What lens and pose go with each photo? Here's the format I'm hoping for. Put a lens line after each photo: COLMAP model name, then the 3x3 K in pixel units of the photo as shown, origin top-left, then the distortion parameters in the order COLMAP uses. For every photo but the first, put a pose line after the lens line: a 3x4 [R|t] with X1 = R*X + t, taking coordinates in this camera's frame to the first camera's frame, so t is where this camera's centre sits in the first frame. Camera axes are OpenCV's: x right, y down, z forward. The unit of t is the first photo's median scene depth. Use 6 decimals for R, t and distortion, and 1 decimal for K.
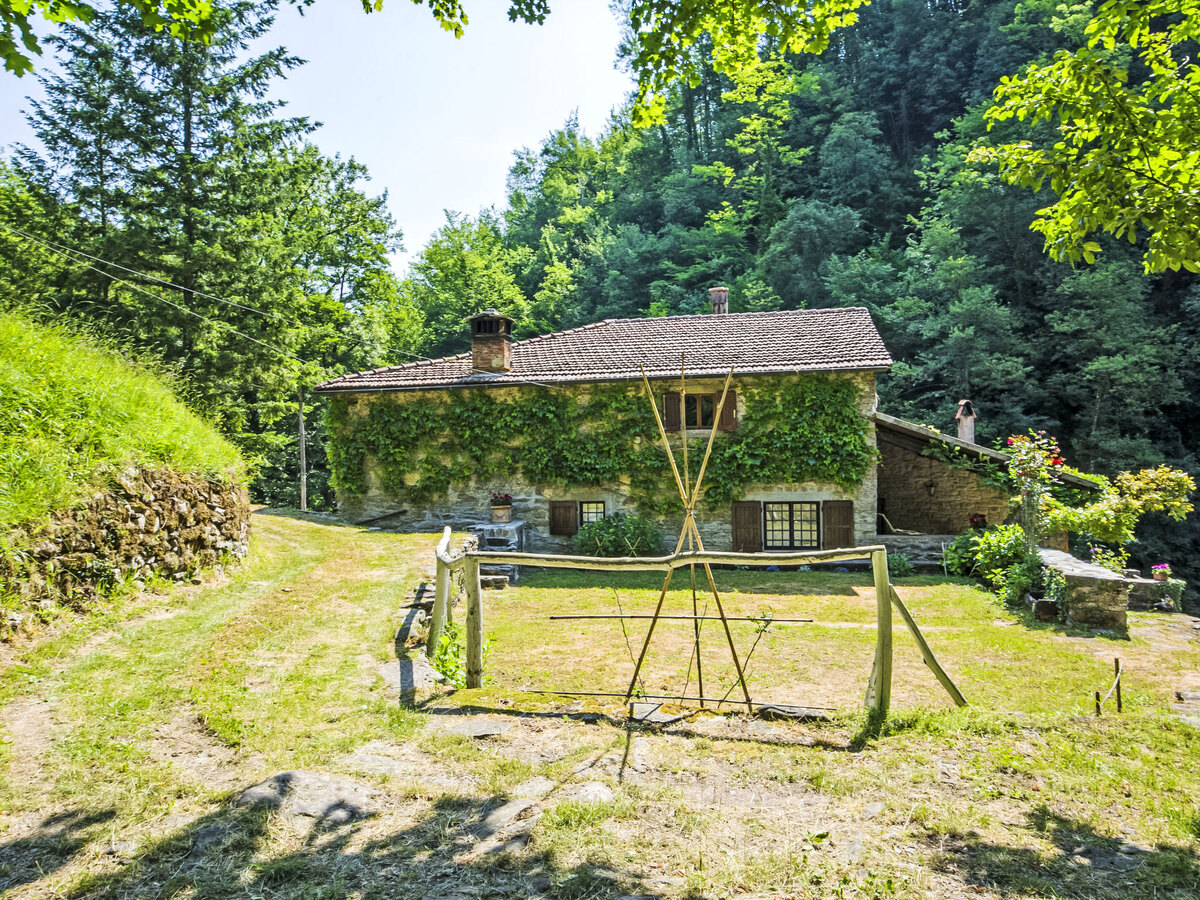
lens RADIAL K [[838.8, 0, 580.2], [0, 838.8, 447.5], [0, 0, 1]] dist [0.006882, 0.015202]
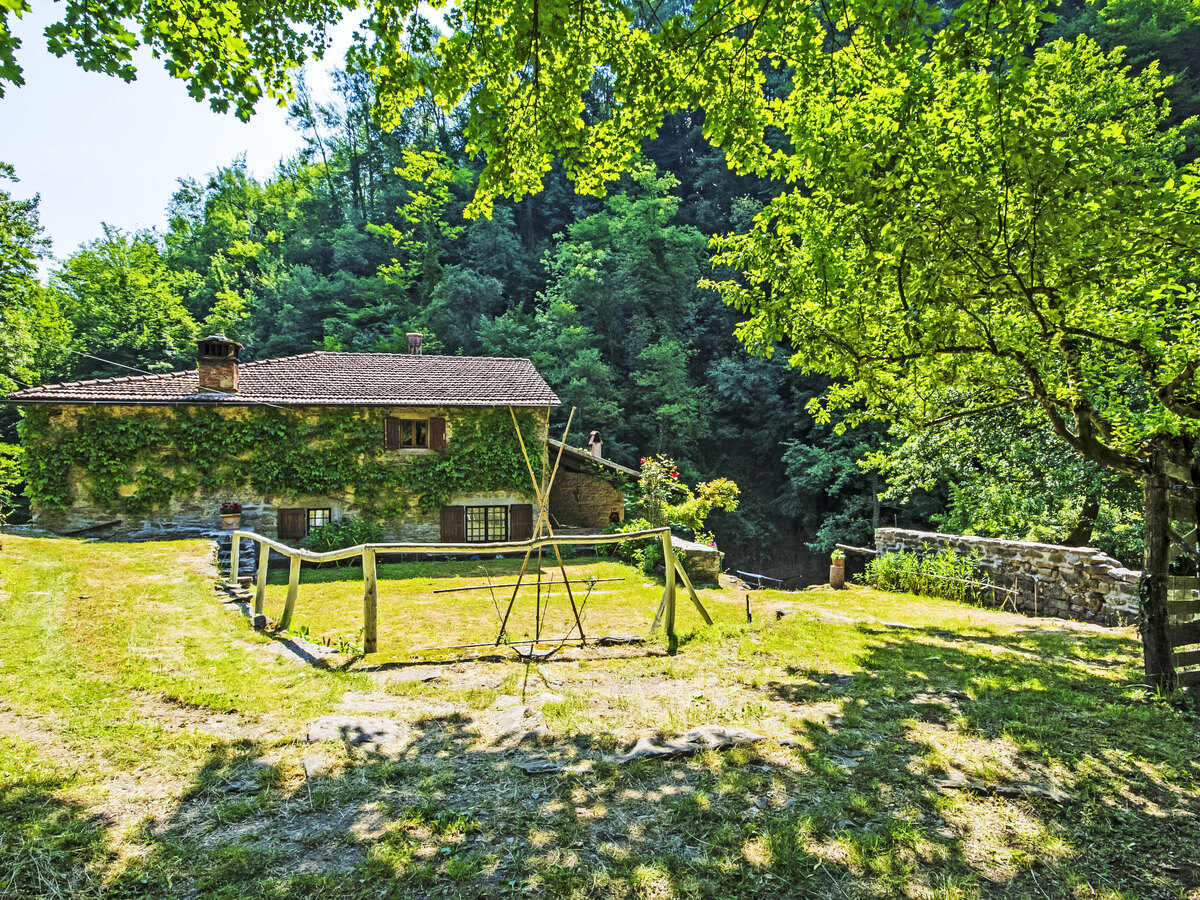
lens RADIAL K [[688.6, 0, 593.5], [0, 688.6, 450.8], [0, 0, 1]] dist [0.006811, 0.003263]
pose [[0.888516, 0.020548, 0.458386, -0.083593], [-0.011862, 0.999692, -0.021820, 0.000833], [-0.458693, 0.013950, 0.888485, -0.019241]]
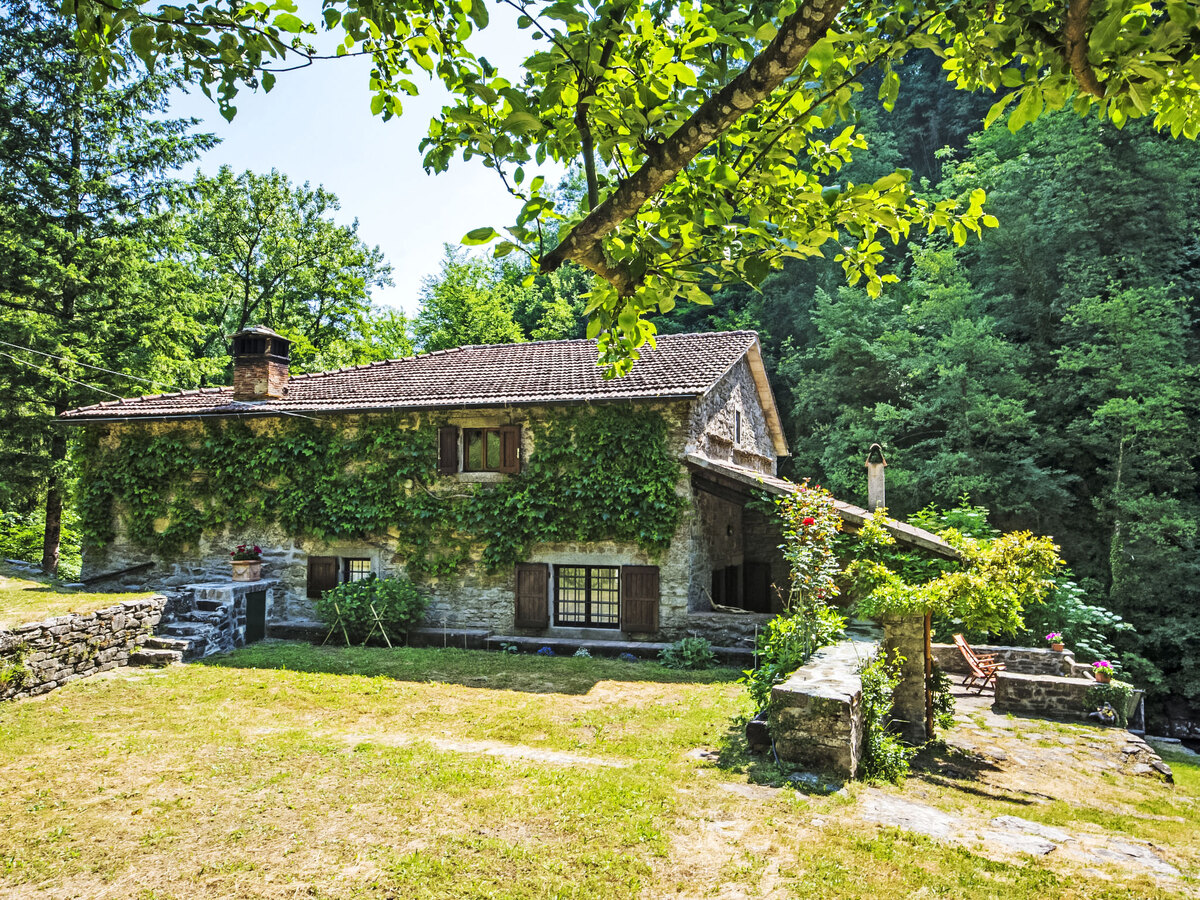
lens RADIAL K [[885.6, 0, 539.6], [0, 885.6, 449.5], [0, 0, 1]] dist [-0.003521, 0.031124]
pose [[0.995949, 0.016159, -0.088458, 0.255593], [-0.020829, 0.998423, -0.052126, 0.000019], [0.087476, 0.053758, 0.994715, 0.148053]]
